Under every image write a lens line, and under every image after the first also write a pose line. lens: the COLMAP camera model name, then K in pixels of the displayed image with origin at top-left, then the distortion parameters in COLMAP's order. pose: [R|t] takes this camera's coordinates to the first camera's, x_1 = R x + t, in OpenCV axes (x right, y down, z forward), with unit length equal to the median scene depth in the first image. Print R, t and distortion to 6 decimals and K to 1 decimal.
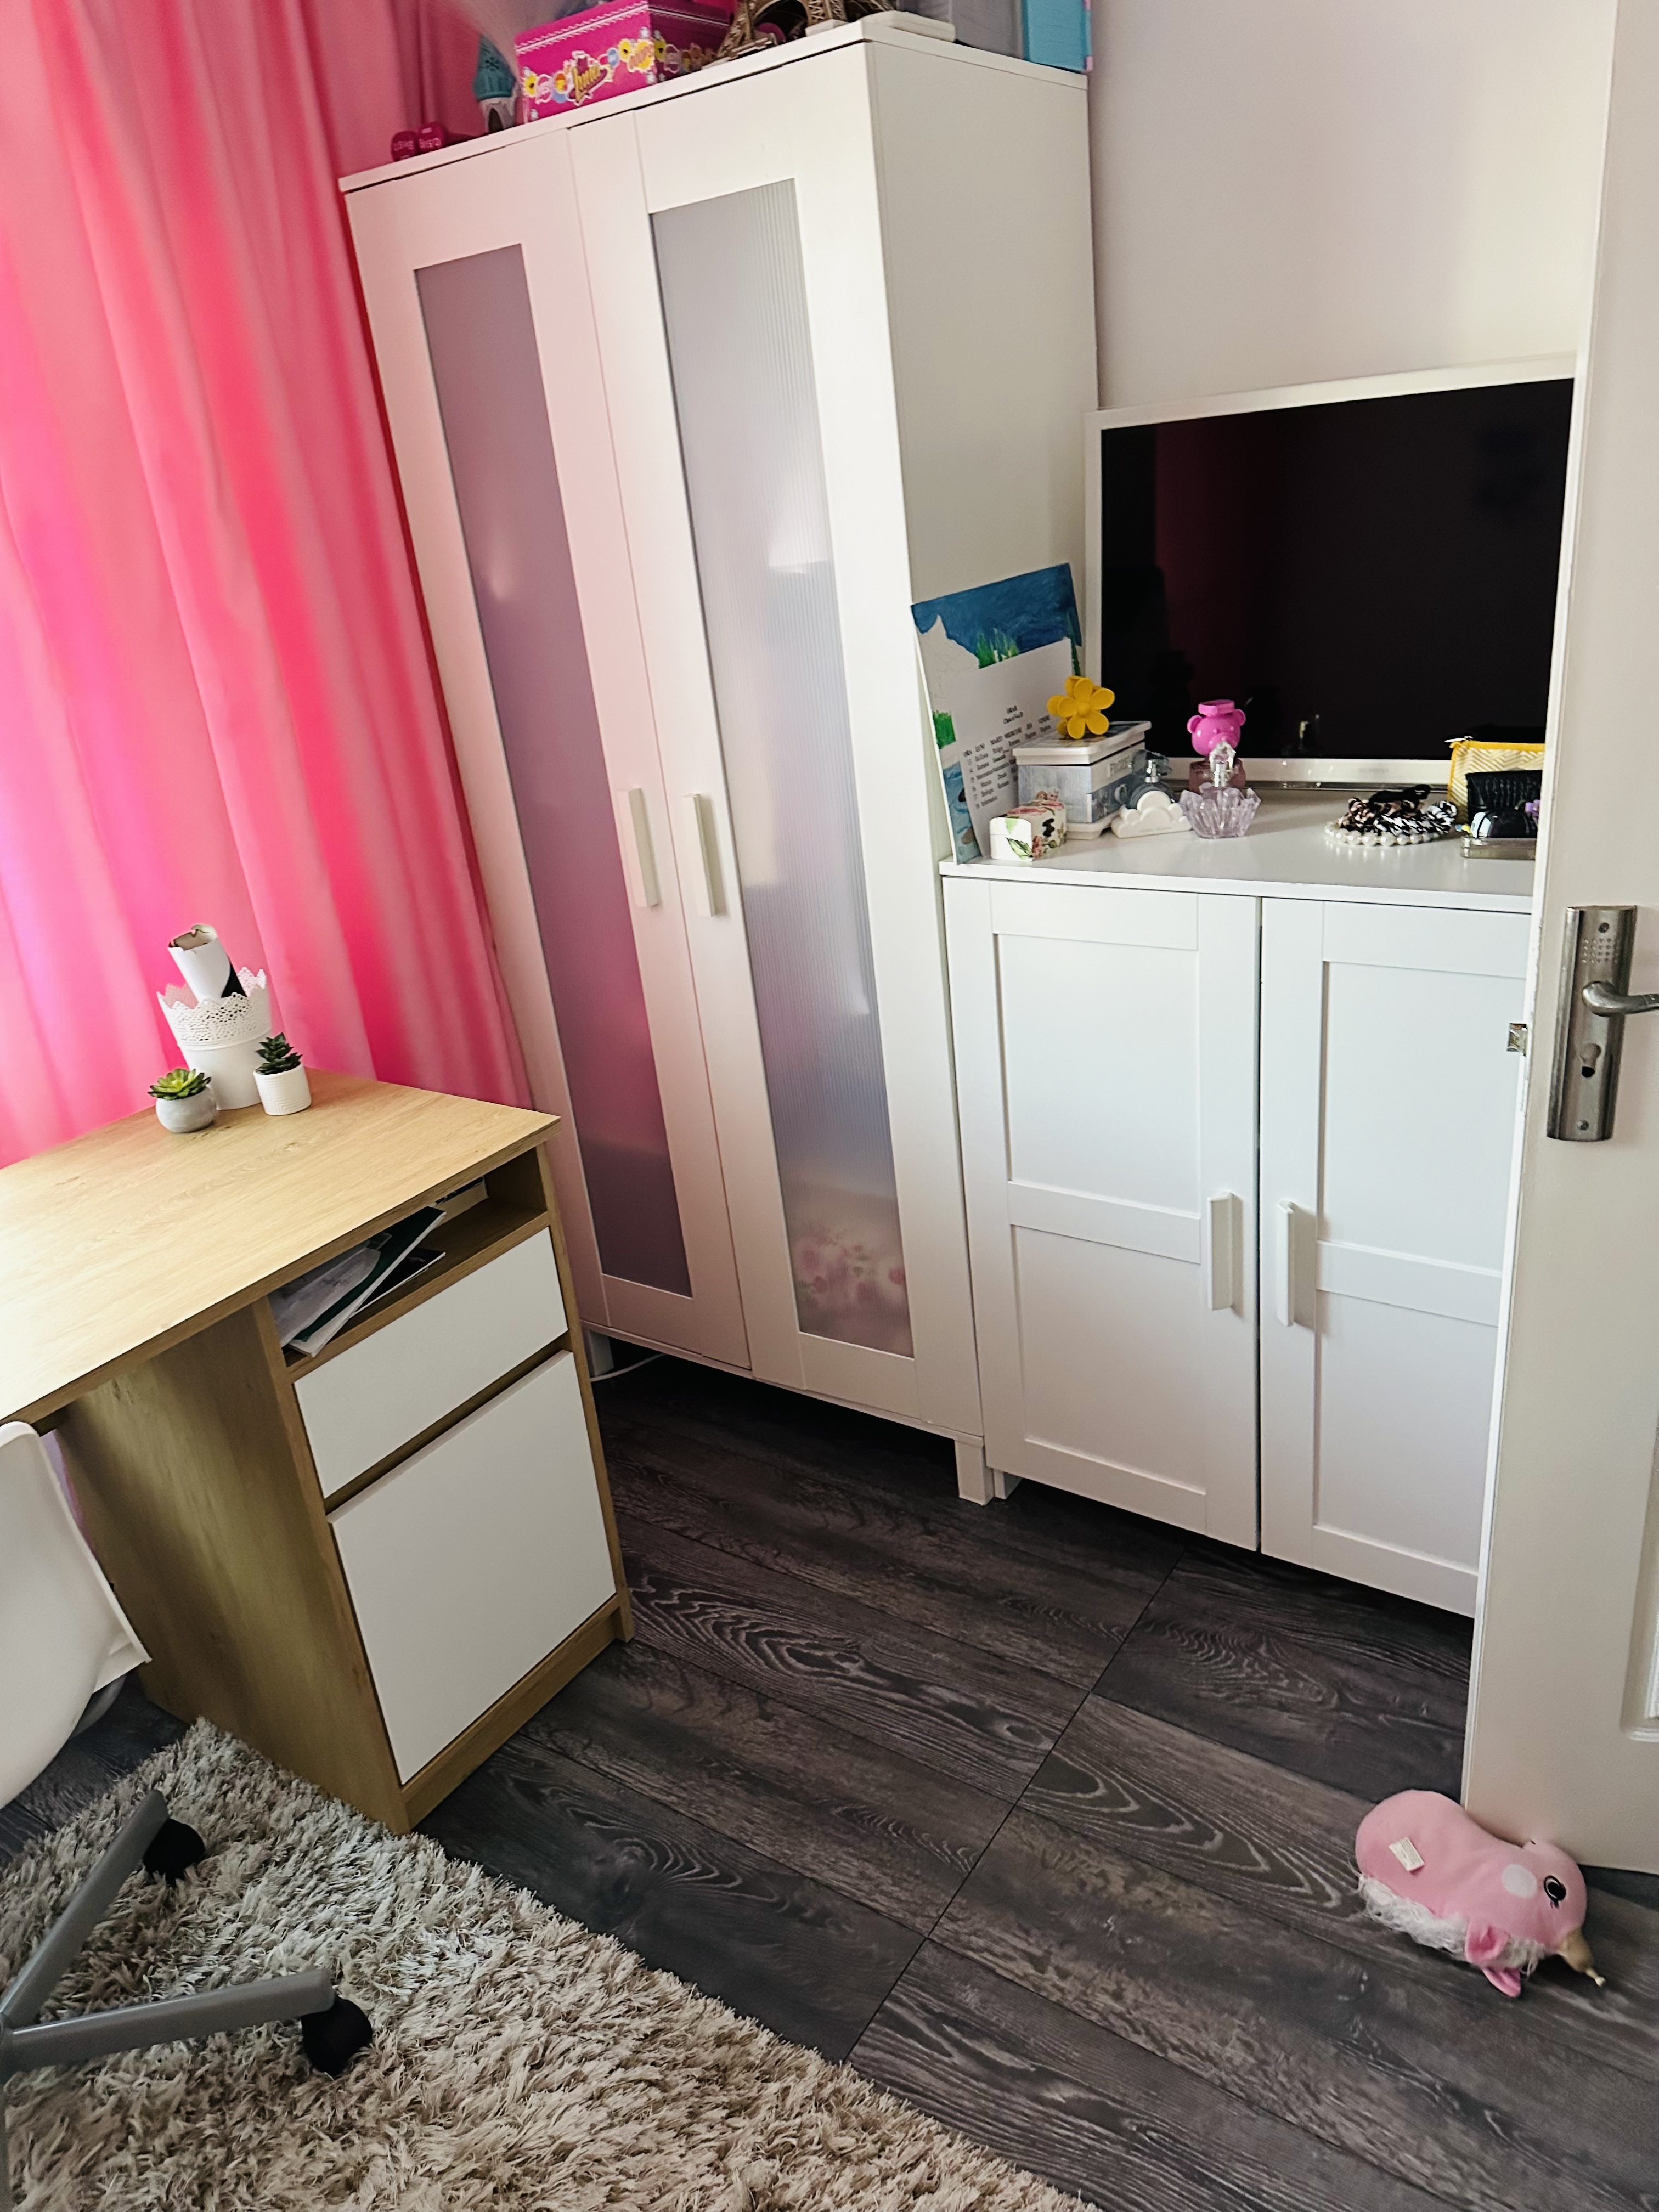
lens RADIAL K [[1552.6, 0, 829.5], [0, 1552.6, 1106.0], [0, 0, 1]] dist [-0.008463, -0.003873]
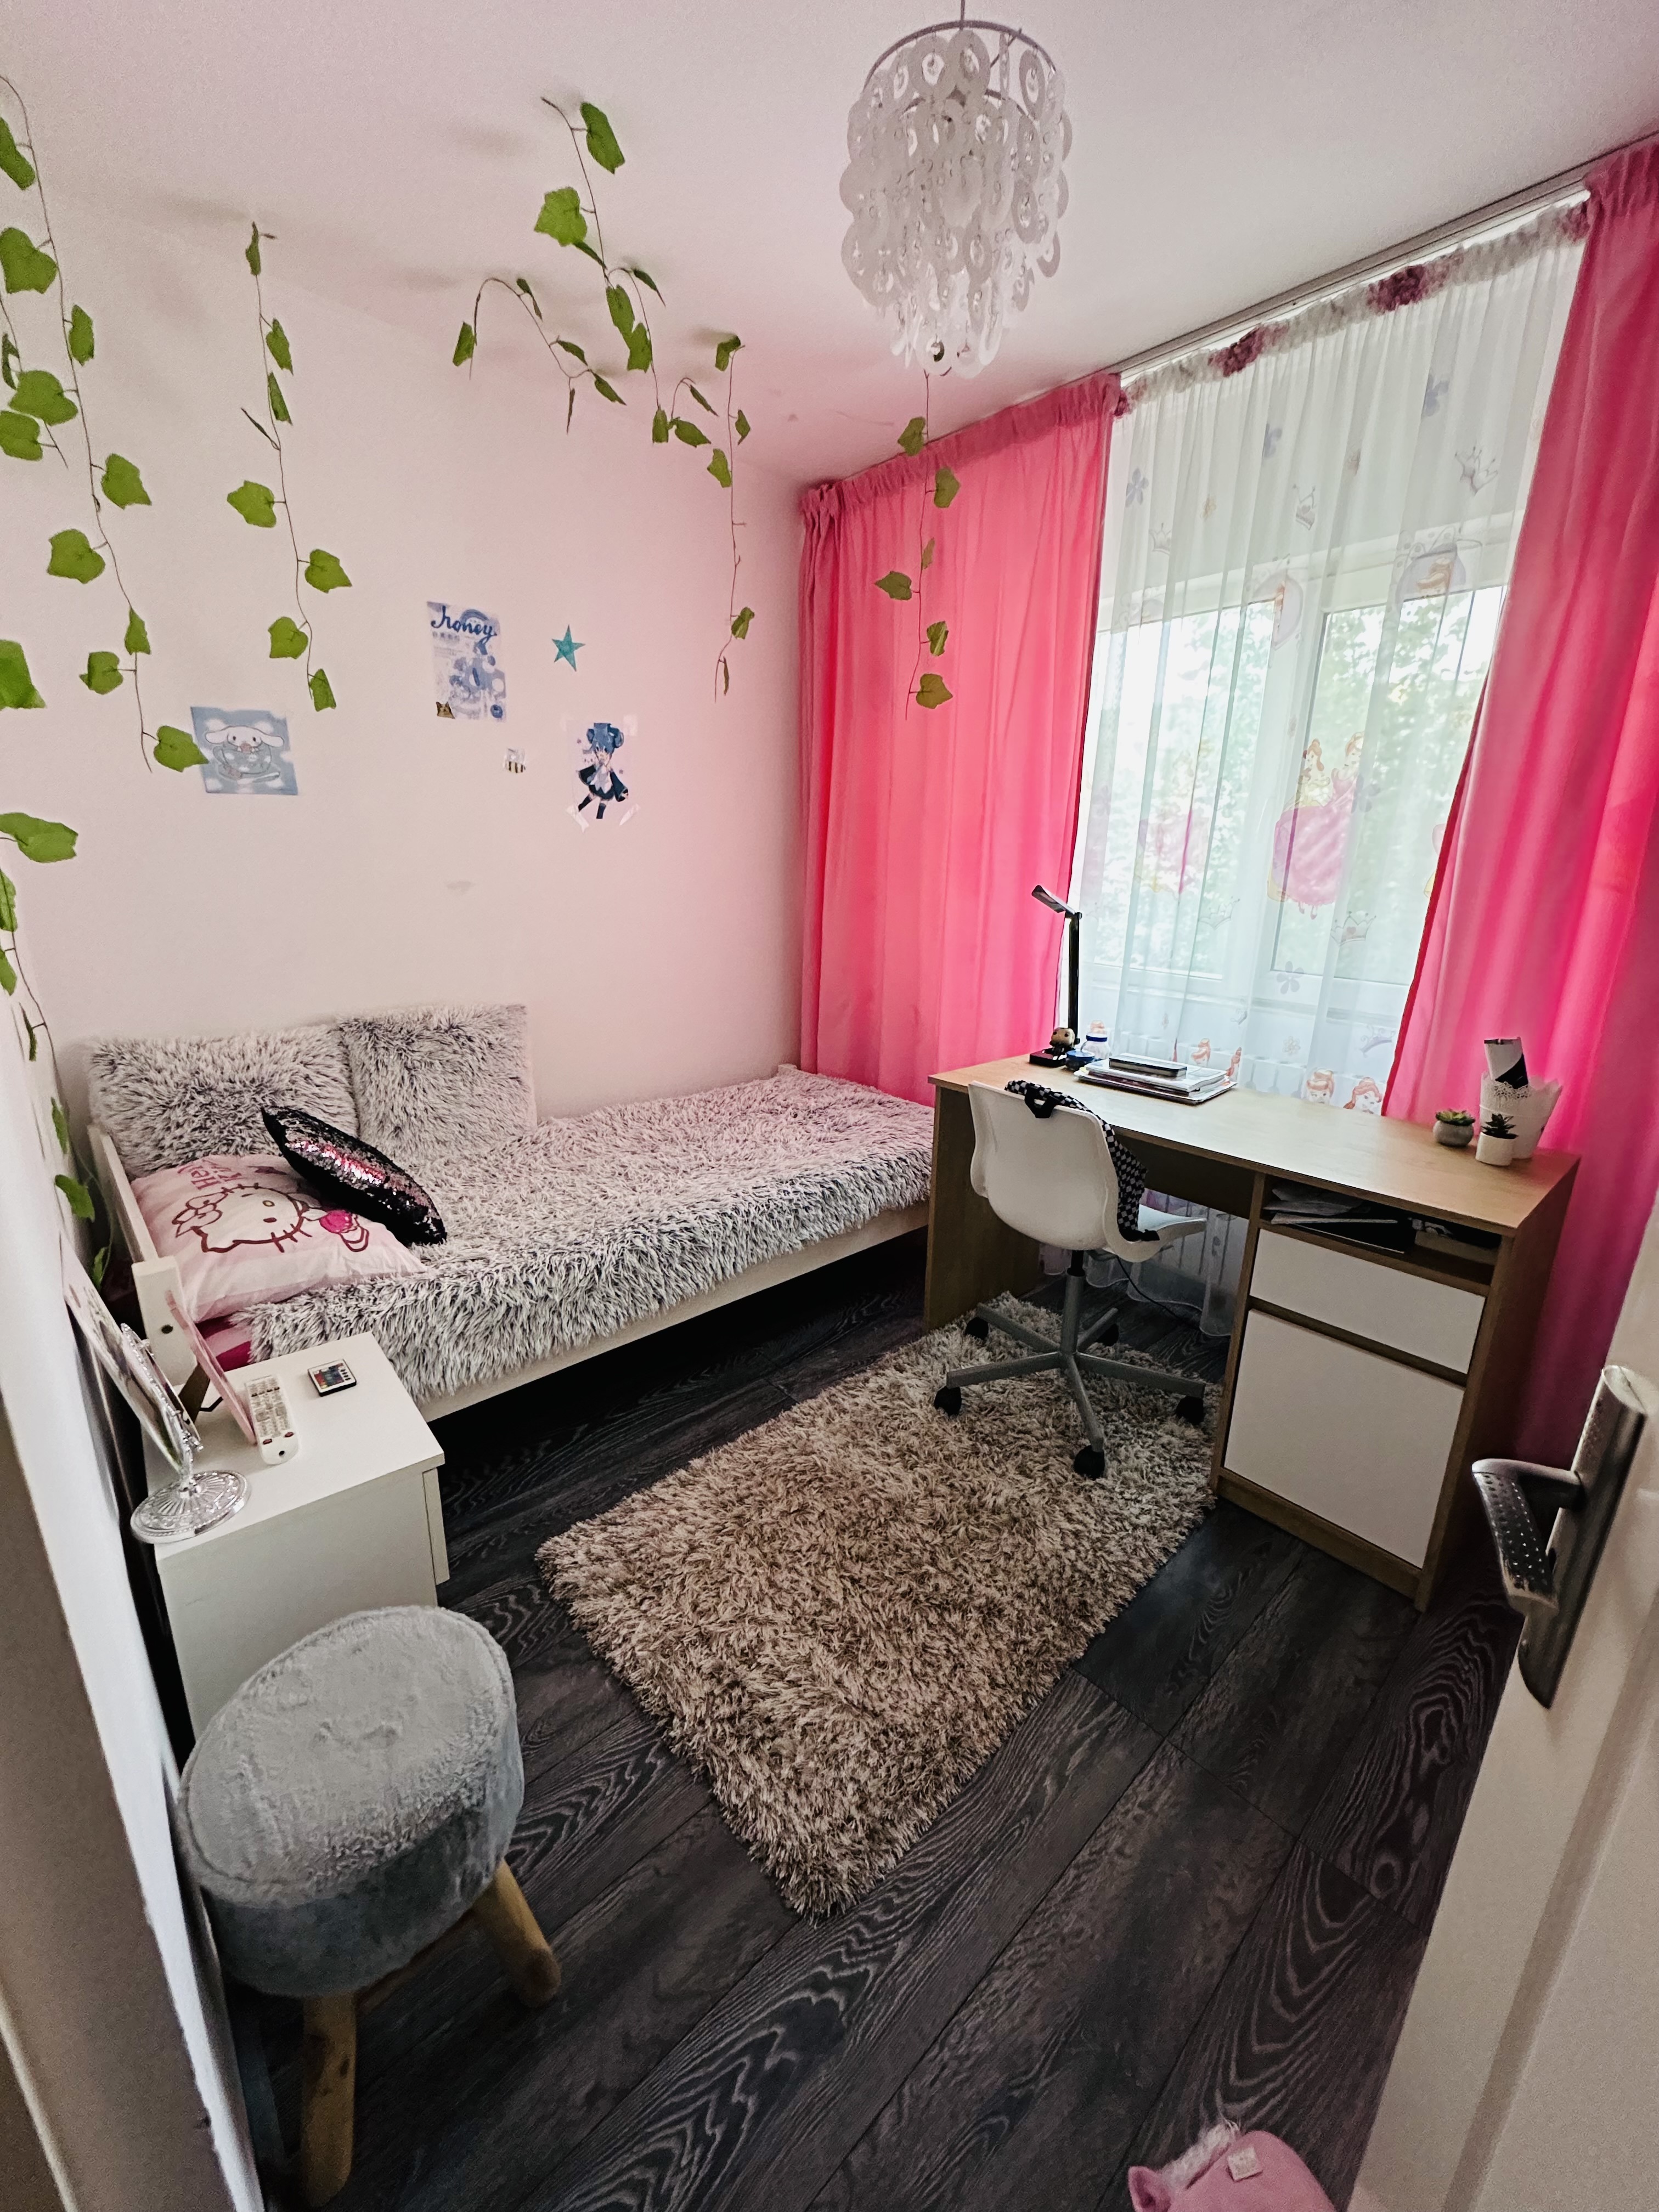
lens RADIAL K [[888.1, 0, 829.5], [0, 888.1, 1106.0], [0, 0, 1]] dist [-0.002846, 0.000766]
pose [[-0.230589, 0.367039, -0.901172, 0.703338], [-0.371896, 0.822577, 0.430187, -0.216965], [0.899179, 0.434339, -0.053177, 0.505434]]
